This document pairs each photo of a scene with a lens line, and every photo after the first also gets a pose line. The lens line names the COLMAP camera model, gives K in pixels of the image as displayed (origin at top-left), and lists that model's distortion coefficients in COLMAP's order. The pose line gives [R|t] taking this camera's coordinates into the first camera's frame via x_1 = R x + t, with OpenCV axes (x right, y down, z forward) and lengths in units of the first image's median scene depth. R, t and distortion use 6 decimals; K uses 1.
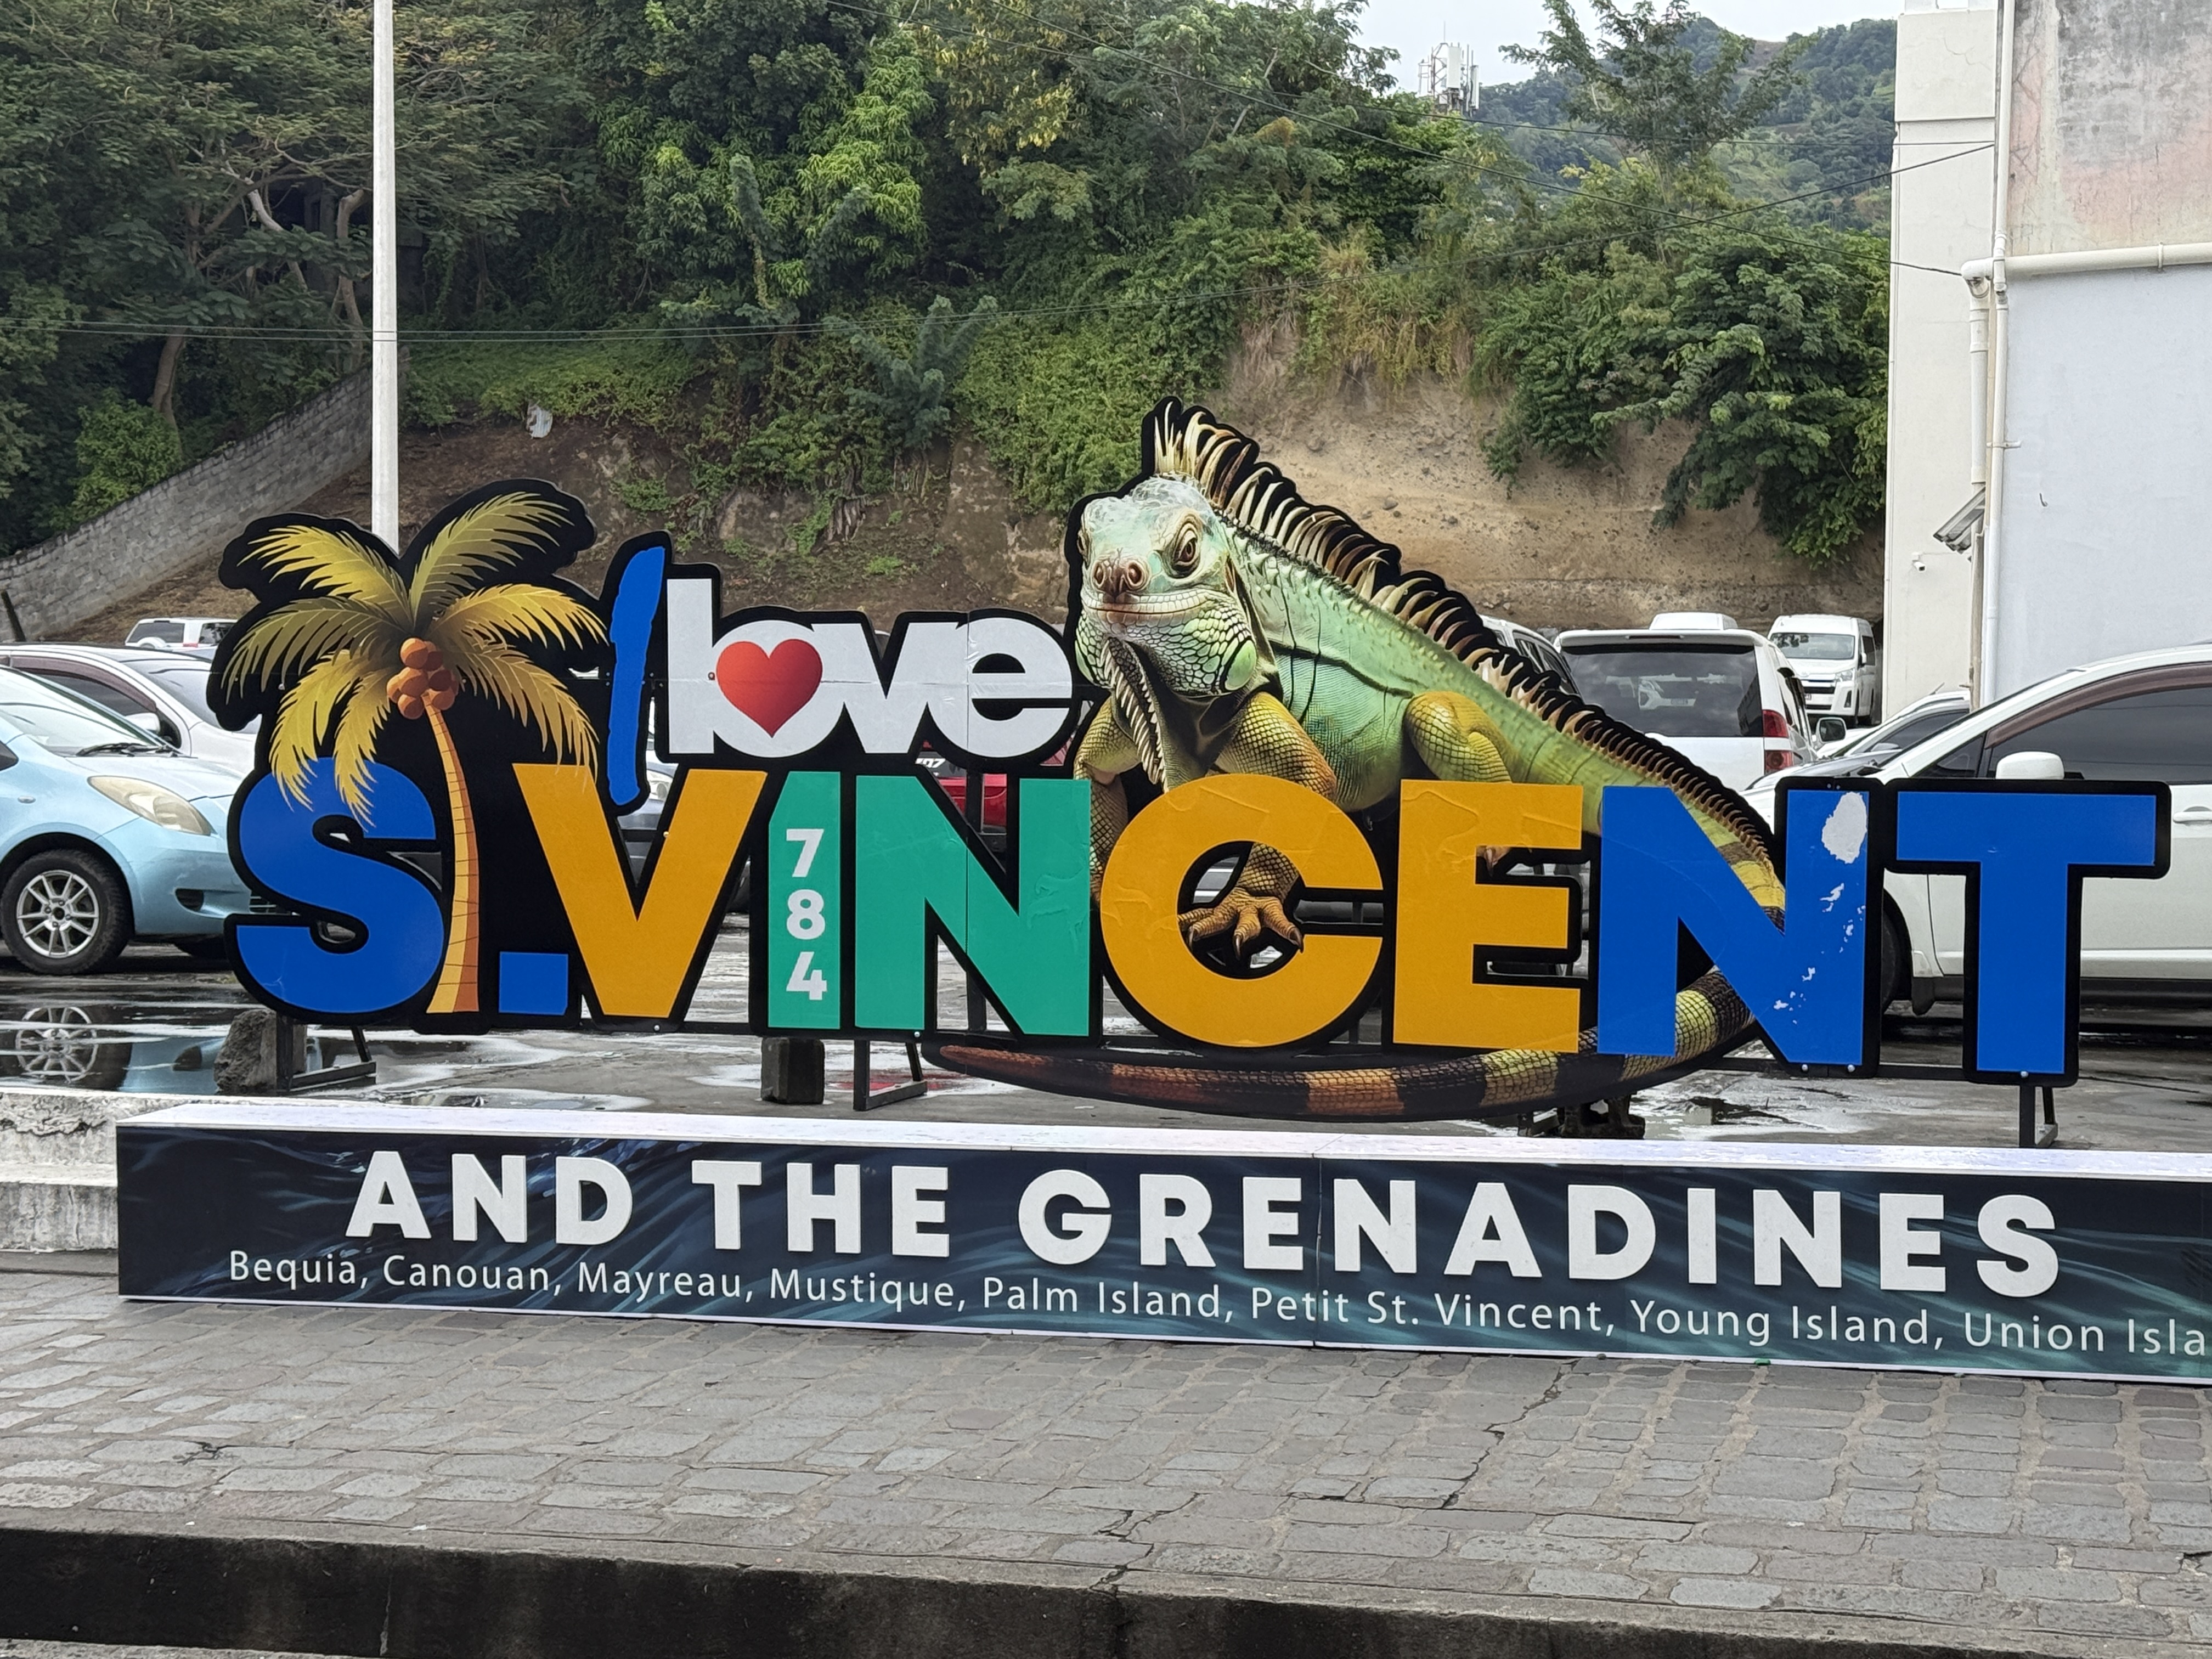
lens RADIAL K [[3739.9, 0, 1134.9], [0, 3739.9, 963.0], [0, 0, 1]] dist [0.259156, 0.000000]
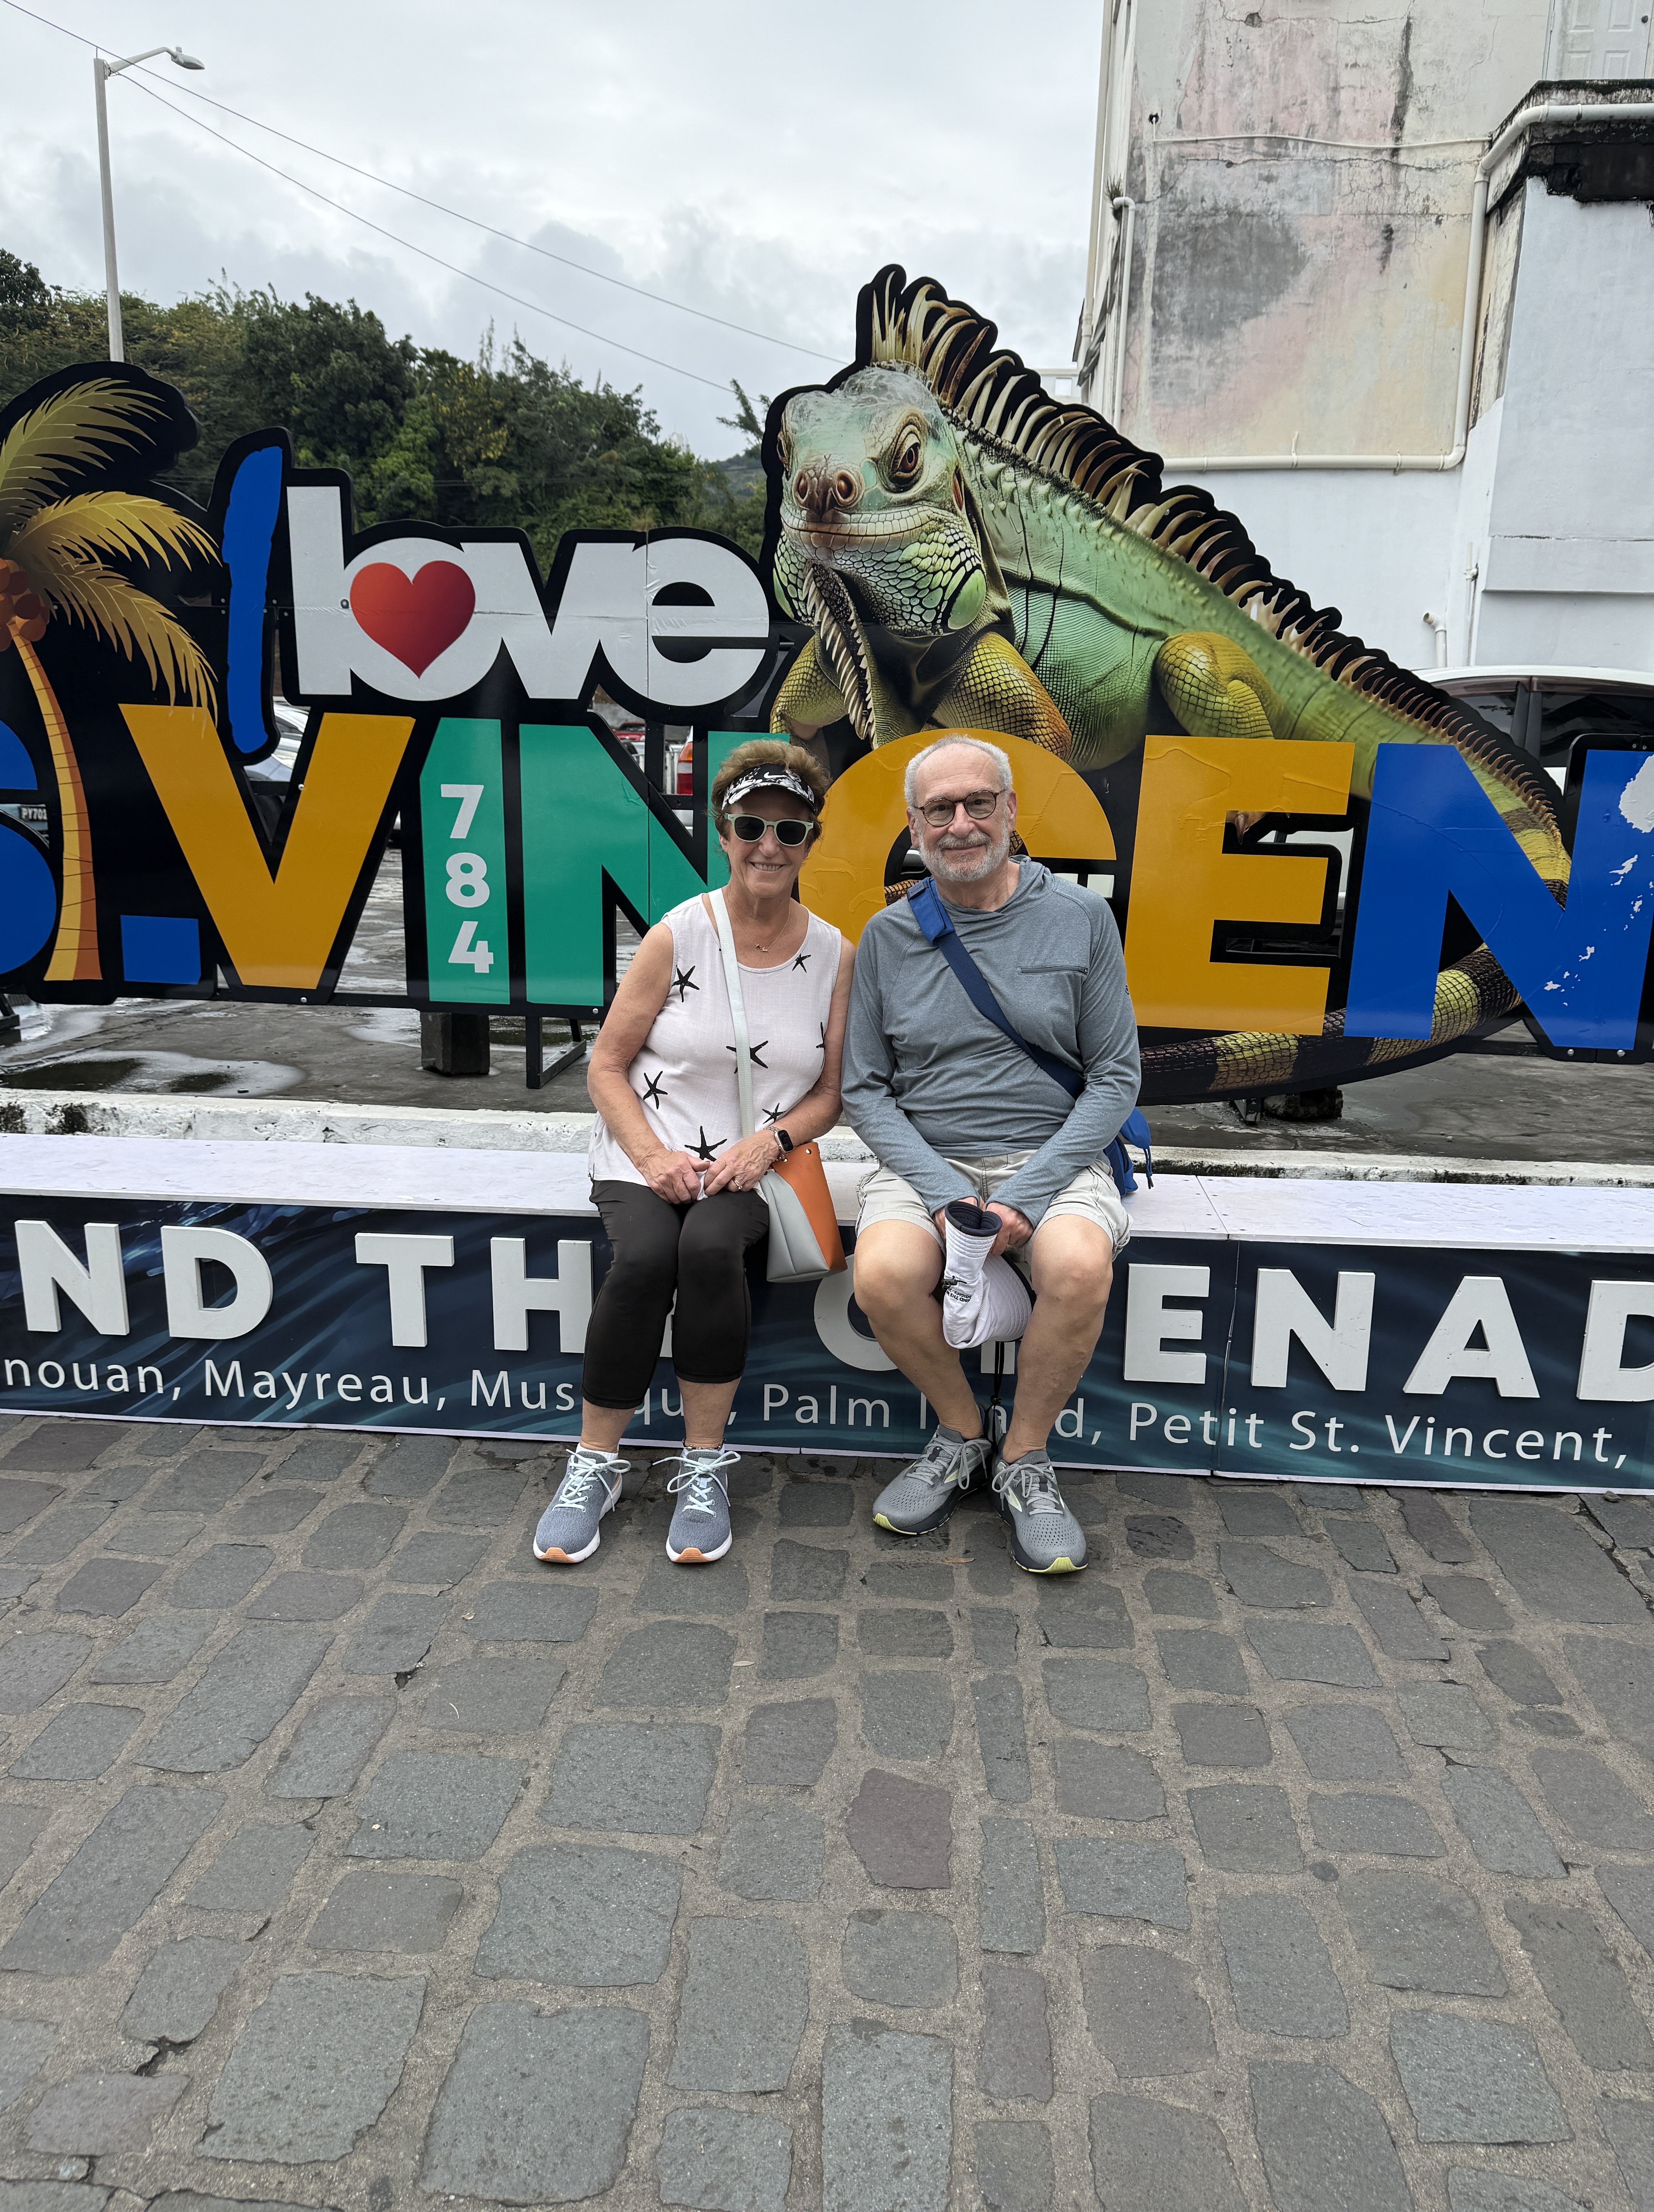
lens RADIAL K [[1580.1, 0, 848.4], [0, 1580.1, 1128.0], [0, 0, 1]] dist [0.079475, -0.062014]
pose [[0.982273, -0.026790, 0.185533, -0.072812], [-0.004522, 0.986060, 0.166327, -0.018797], [-0.187402, -0.164217, 0.968459, 0.620873]]
